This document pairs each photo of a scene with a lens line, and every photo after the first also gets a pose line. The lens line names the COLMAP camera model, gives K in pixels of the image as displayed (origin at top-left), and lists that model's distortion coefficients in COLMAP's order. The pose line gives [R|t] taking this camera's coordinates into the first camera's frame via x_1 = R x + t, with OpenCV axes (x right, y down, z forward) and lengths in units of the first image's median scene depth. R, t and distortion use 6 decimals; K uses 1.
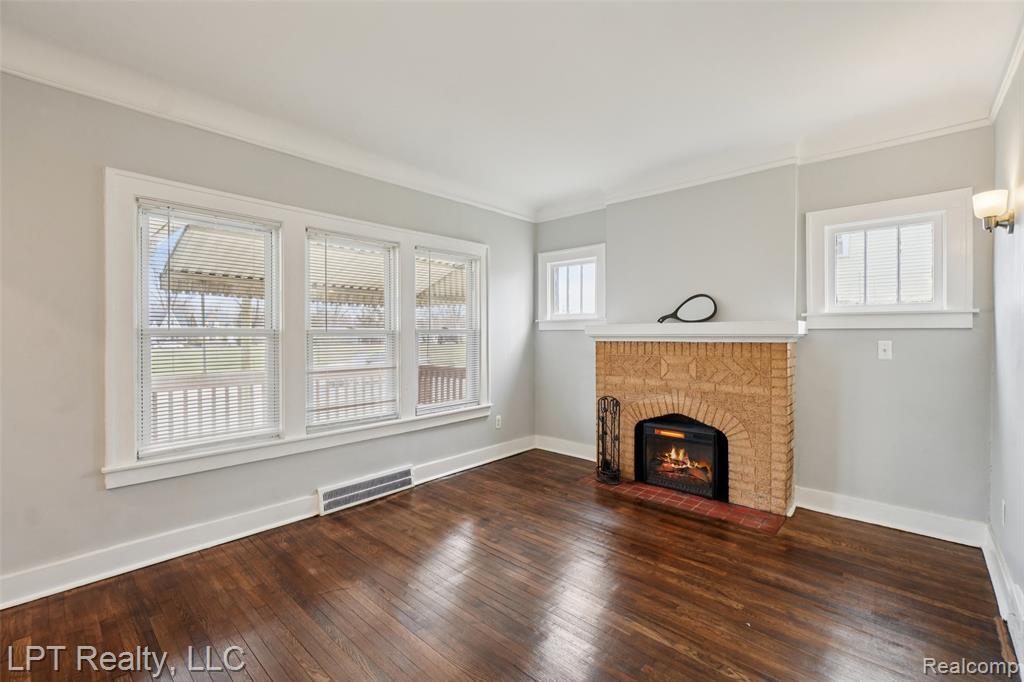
lens RADIAL K [[428.5, 0, 484.4], [0, 428.5, 333.5], [0, 0, 1]] dist [-0.001472, 0.000056]
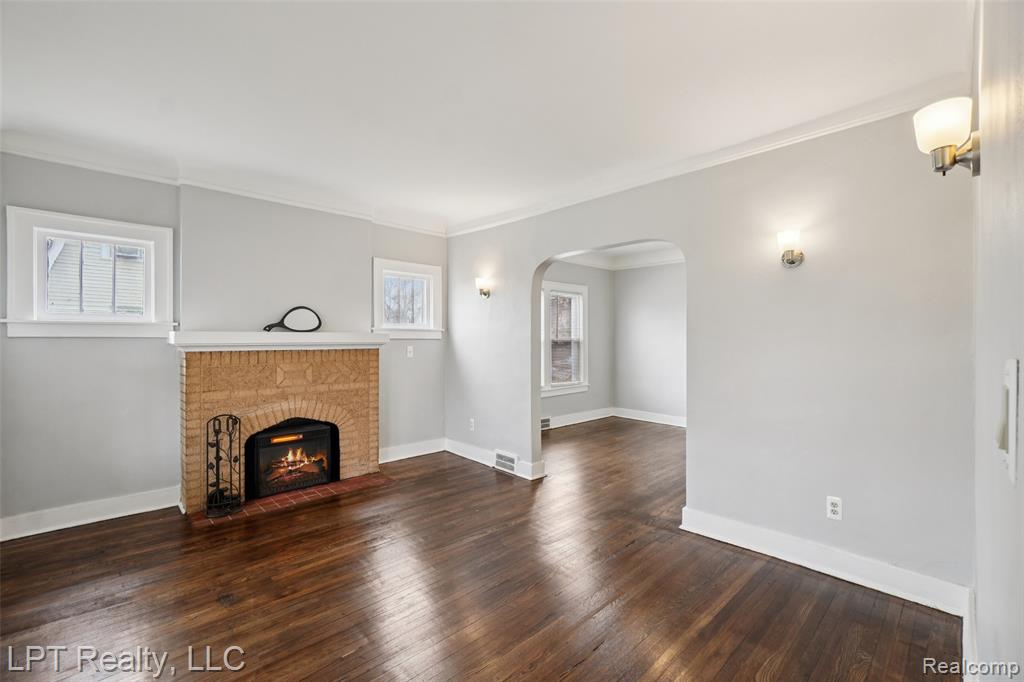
lens RADIAL K [[446.8, 0, 511.7], [0, 446.8, 338.1], [0, 0, 1]] dist [-0.001933, 0.000003]
pose [[0.062696, 0.006245, 0.998013, -0.635180], [-0.000644, 0.999980, -0.006217, -0.003443], [-0.998032, -0.000253, 0.062699, 0.402502]]
